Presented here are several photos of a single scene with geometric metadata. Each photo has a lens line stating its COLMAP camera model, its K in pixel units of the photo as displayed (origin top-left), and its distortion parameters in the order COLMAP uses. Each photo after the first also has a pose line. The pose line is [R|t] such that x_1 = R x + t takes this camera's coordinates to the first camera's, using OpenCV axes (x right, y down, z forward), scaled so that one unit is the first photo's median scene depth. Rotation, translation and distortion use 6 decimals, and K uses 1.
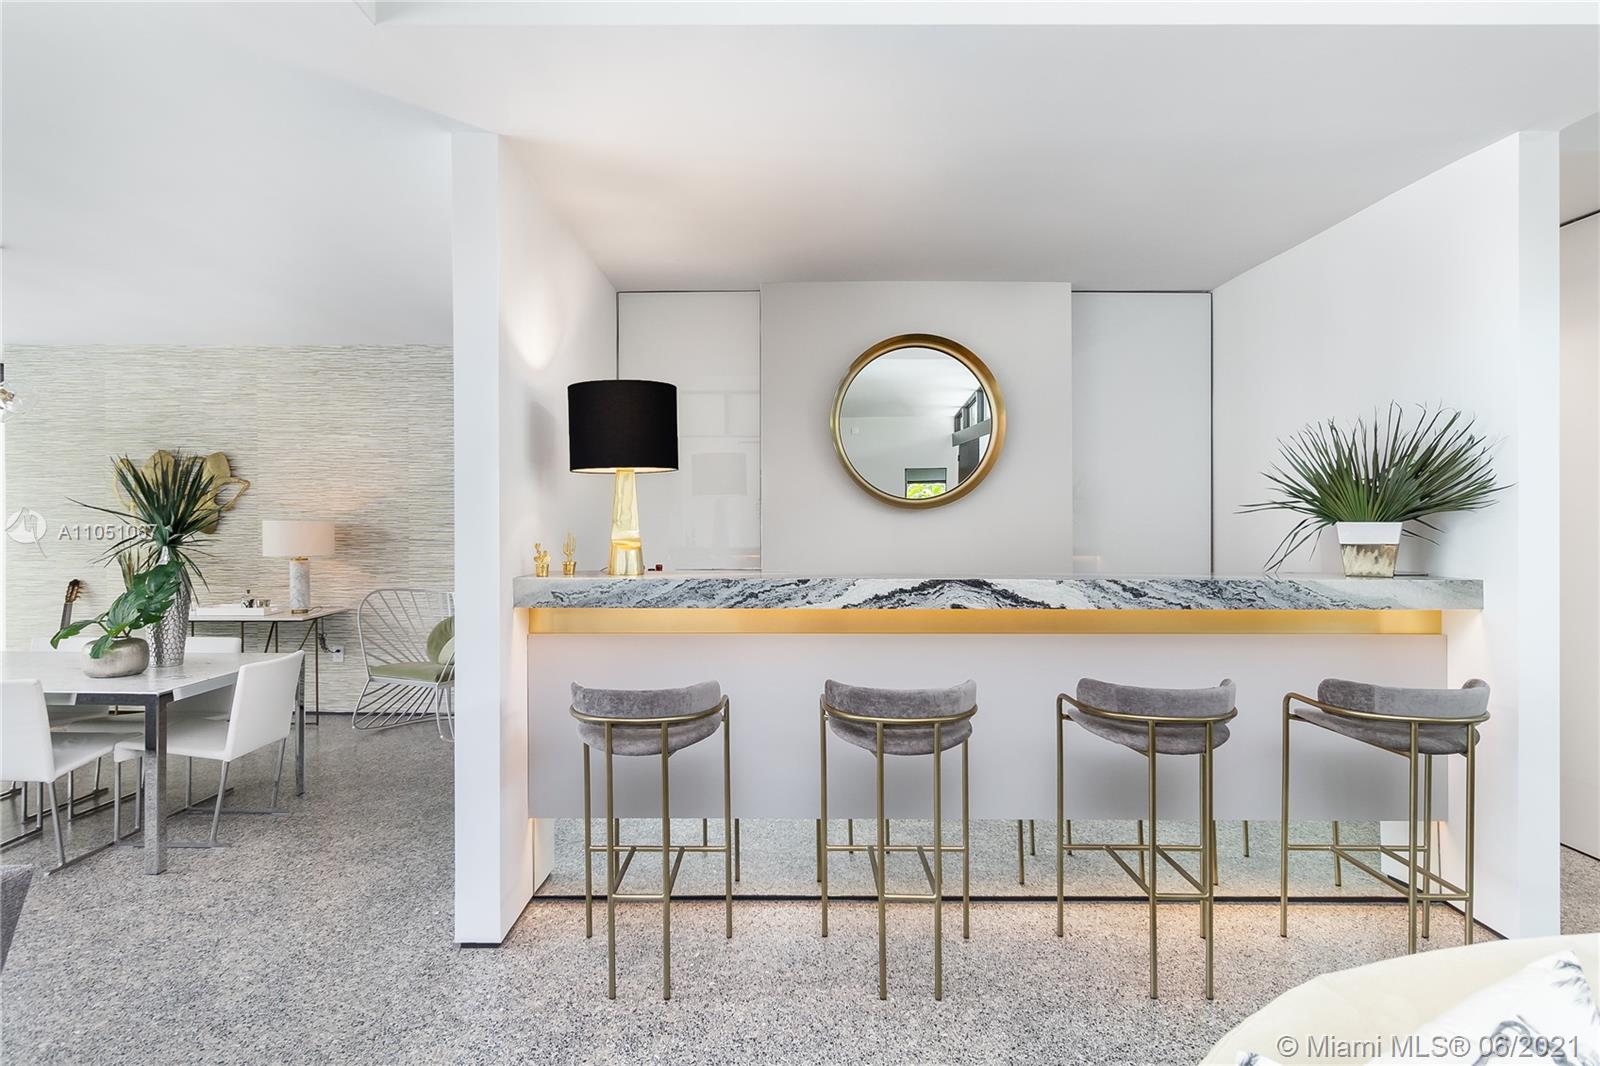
lens RADIAL K [[858.8, 0, 774.1], [0, 858.8, 529.5], [0, 0, 1]] dist [0.005039, -0.000020]
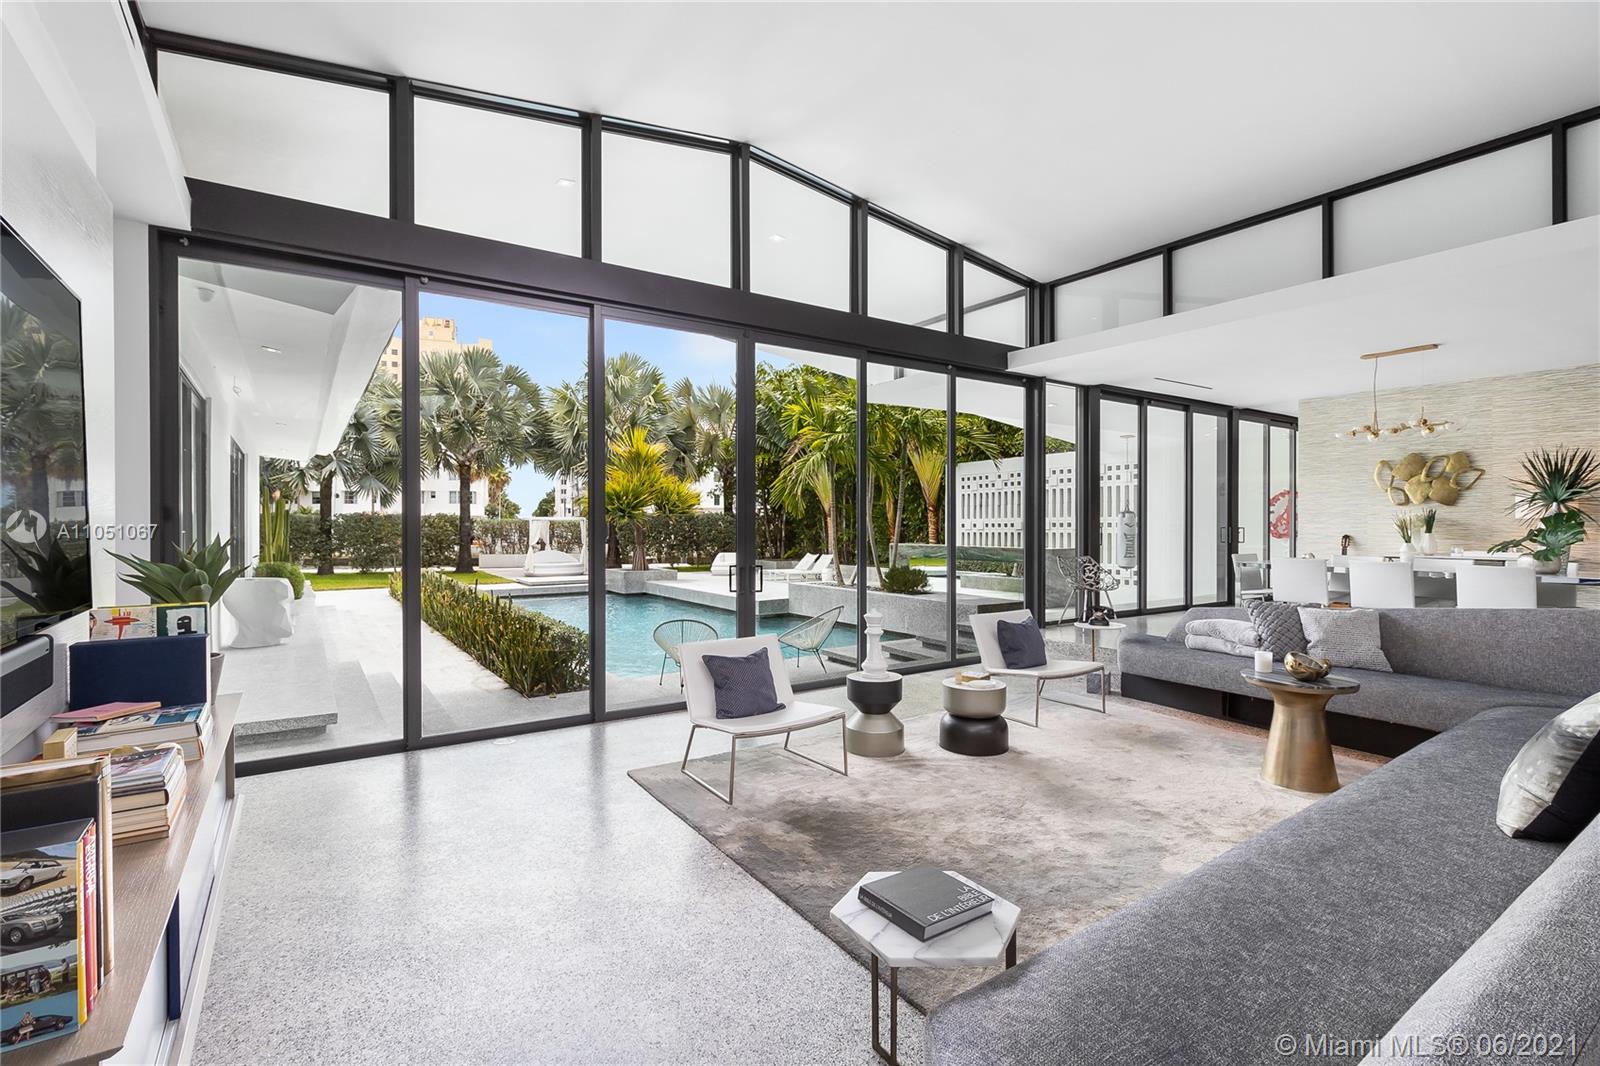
lens RADIAL K [[741.9, 0, 799.5], [0, 741.9, 526.9], [0, 0, 1]] dist [0.002265, 0.000228]
pose [[0.567029, 0.003372, -0.823691, -0.232602], [-0.005889, 0.999983, 0.000040, 0.050386], [0.823677, 0.004829, 0.567039, -0.708564]]
